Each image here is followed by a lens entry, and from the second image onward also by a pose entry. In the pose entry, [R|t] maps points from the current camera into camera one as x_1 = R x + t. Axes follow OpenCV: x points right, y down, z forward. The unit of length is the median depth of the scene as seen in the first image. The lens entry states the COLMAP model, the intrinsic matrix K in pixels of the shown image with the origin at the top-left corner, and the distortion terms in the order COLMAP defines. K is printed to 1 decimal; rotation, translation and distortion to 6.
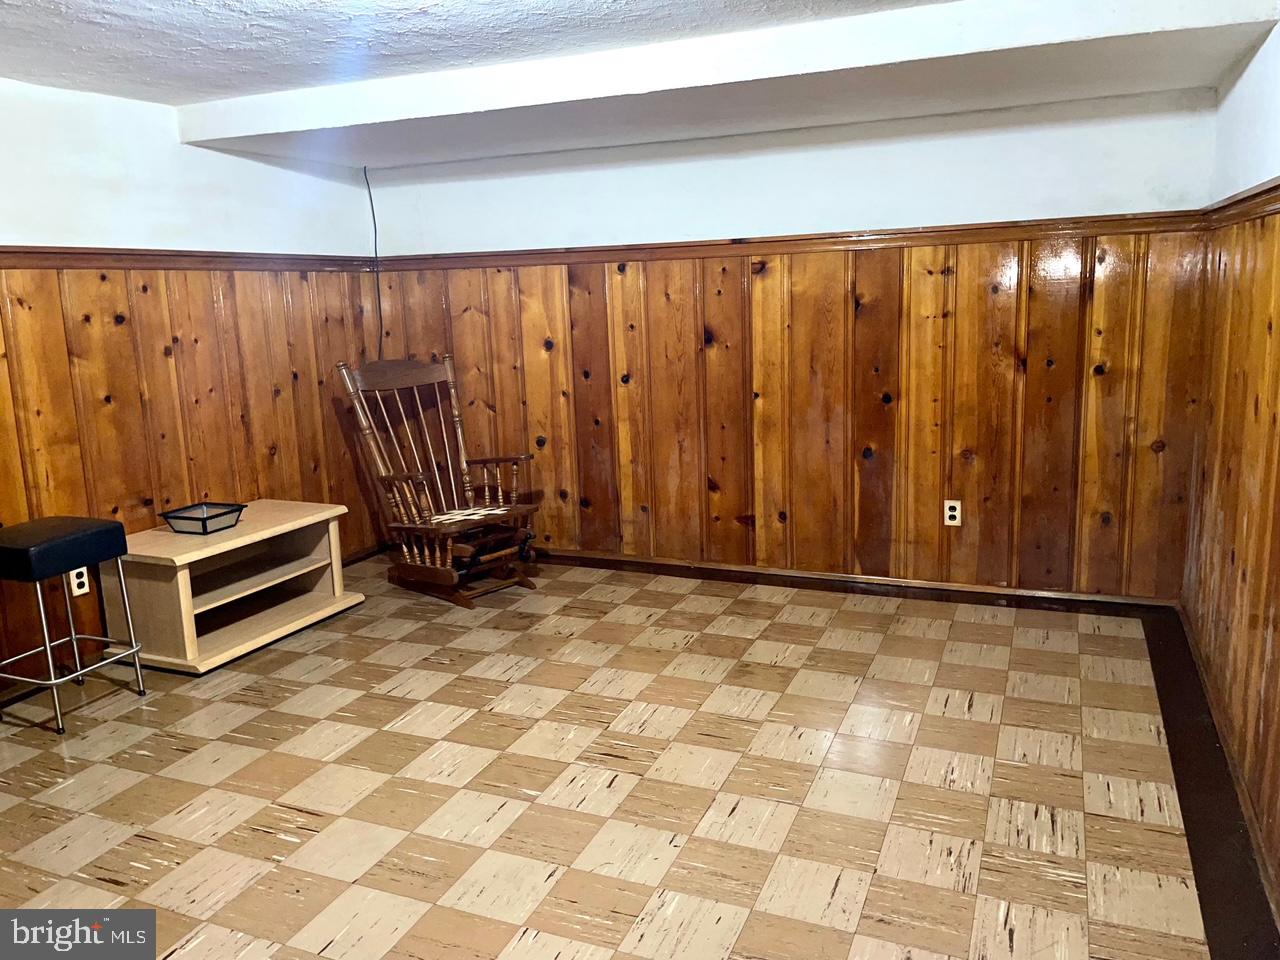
lens RADIAL K [[971.9, 0, 640.3], [0, 971.9, 475.2], [0, 0, 1]] dist [0.091148, -0.120467]
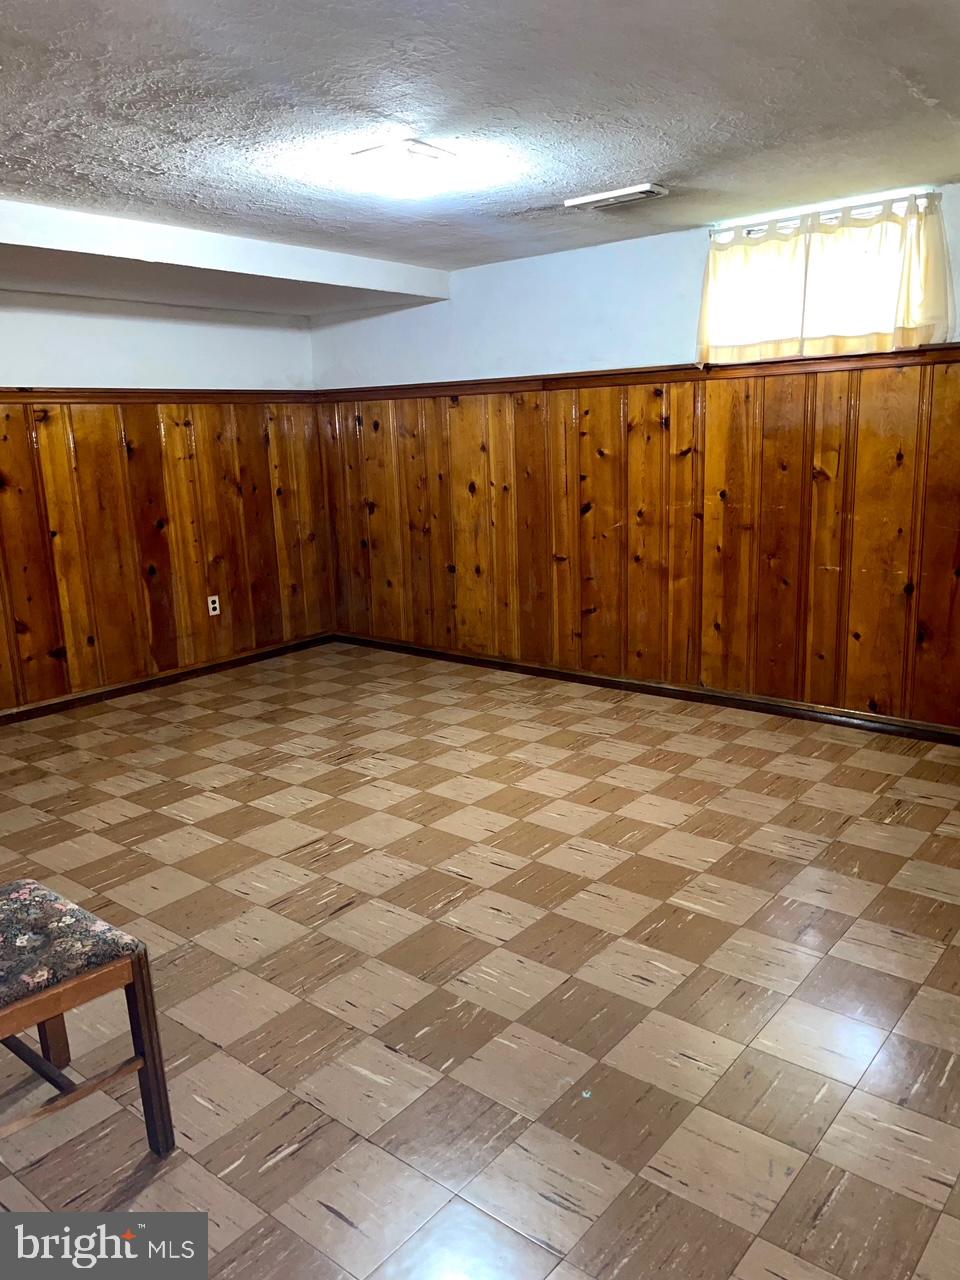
lens RADIAL K [[971.9, 0, 511.1], [0, 971.9, 643.1], [0, 0, 1]] dist [0.091148, -0.120467]
pose [[0.258270, -0.182699, 0.948640, -0.883936], [0.208575, 0.969341, 0.129901, -0.000855], [-0.943288, 0.164313, 0.288458, 0.246335]]
